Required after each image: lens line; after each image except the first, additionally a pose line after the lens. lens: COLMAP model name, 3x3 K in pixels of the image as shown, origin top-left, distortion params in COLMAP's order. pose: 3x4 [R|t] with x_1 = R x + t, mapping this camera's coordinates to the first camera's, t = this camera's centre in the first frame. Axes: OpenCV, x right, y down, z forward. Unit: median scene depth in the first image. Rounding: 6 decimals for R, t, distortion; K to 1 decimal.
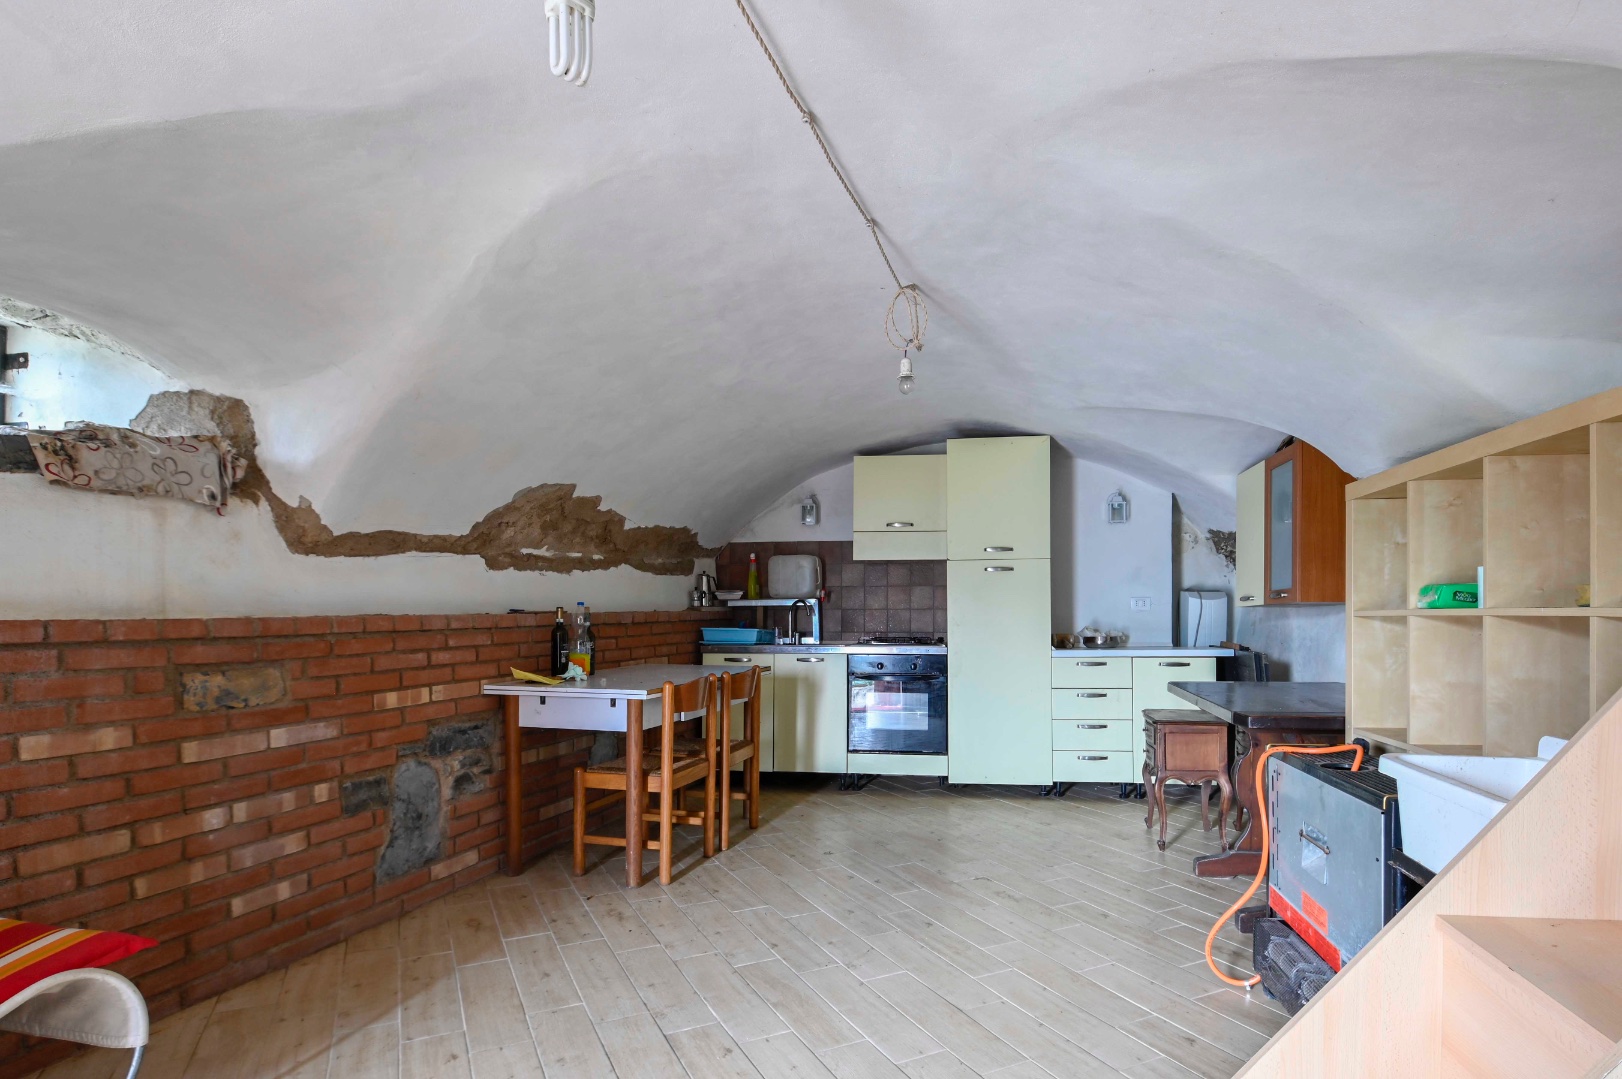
lens RADIAL K [[838.0, 0, 812.3], [0, 838.0, 572.2], [0, 0, 1]] dist [0.022830, -0.036007]
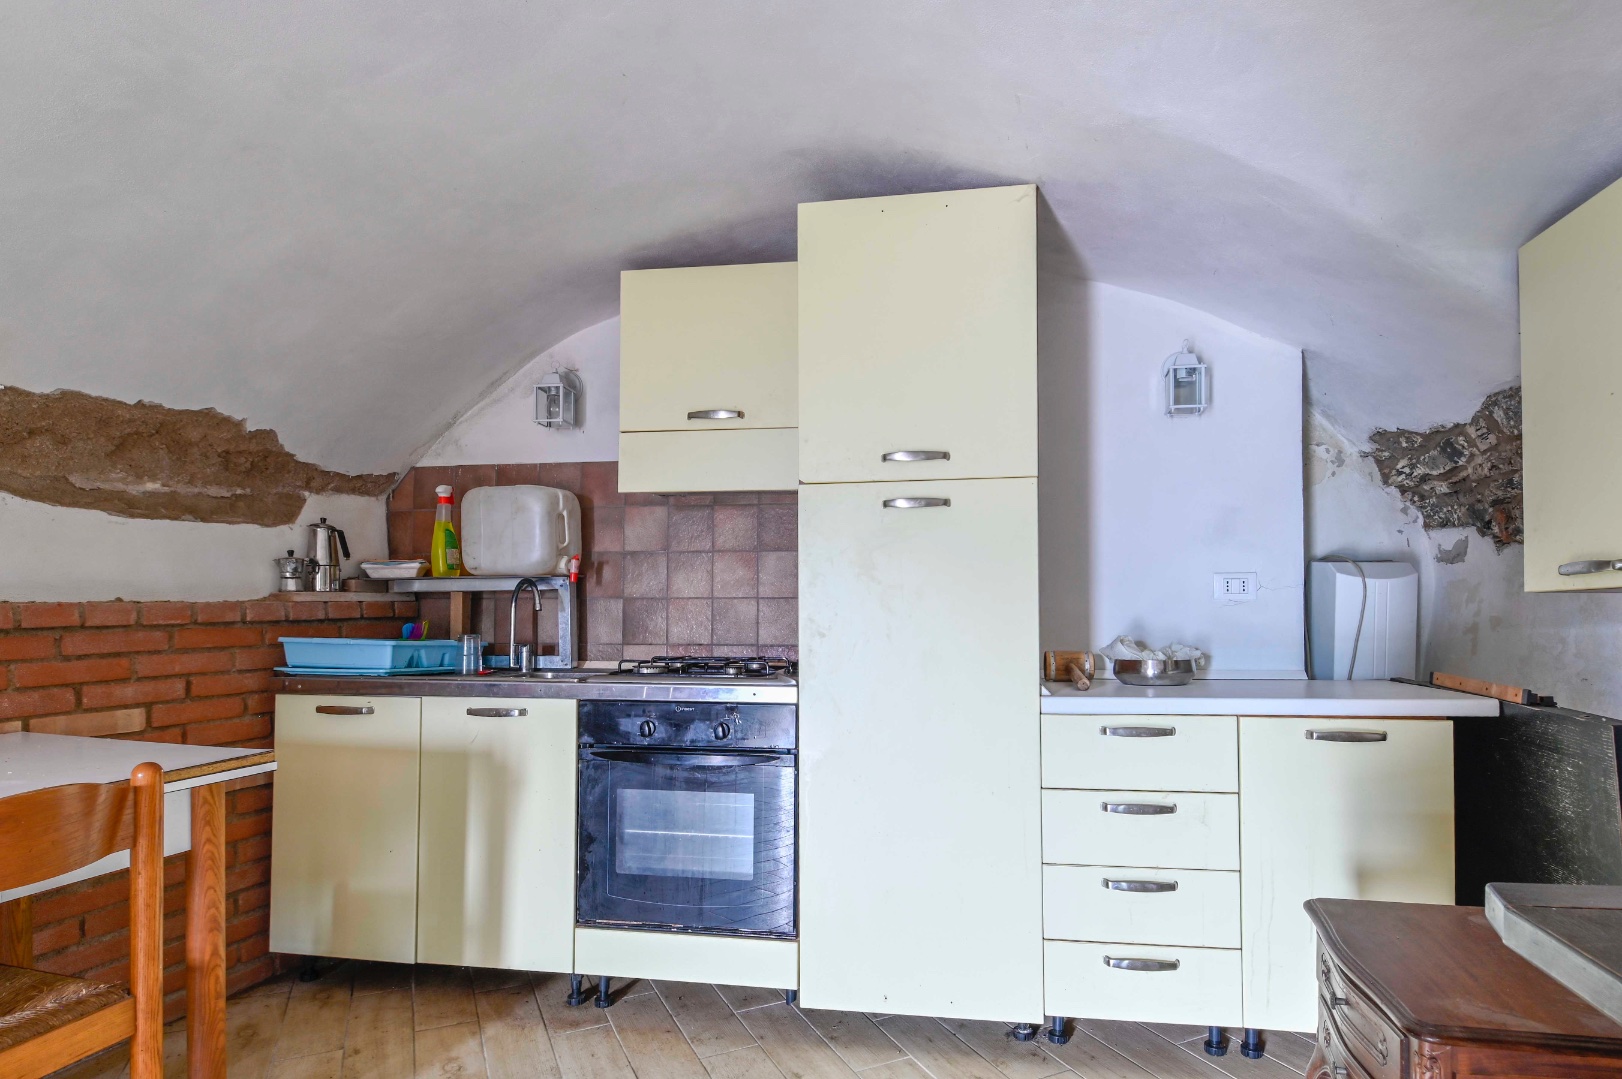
lens RADIAL K [[853.2, 0, 813.9], [0, 853.2, 554.7], [0, 0, 1]] dist [0.019243, -0.027808]
pose [[0.999996, 0.001576, -0.002424, 0.158737], [-0.001603, 0.999937, -0.011082, 0.025260], [0.002407, 0.011086, 0.999936, 0.525857]]
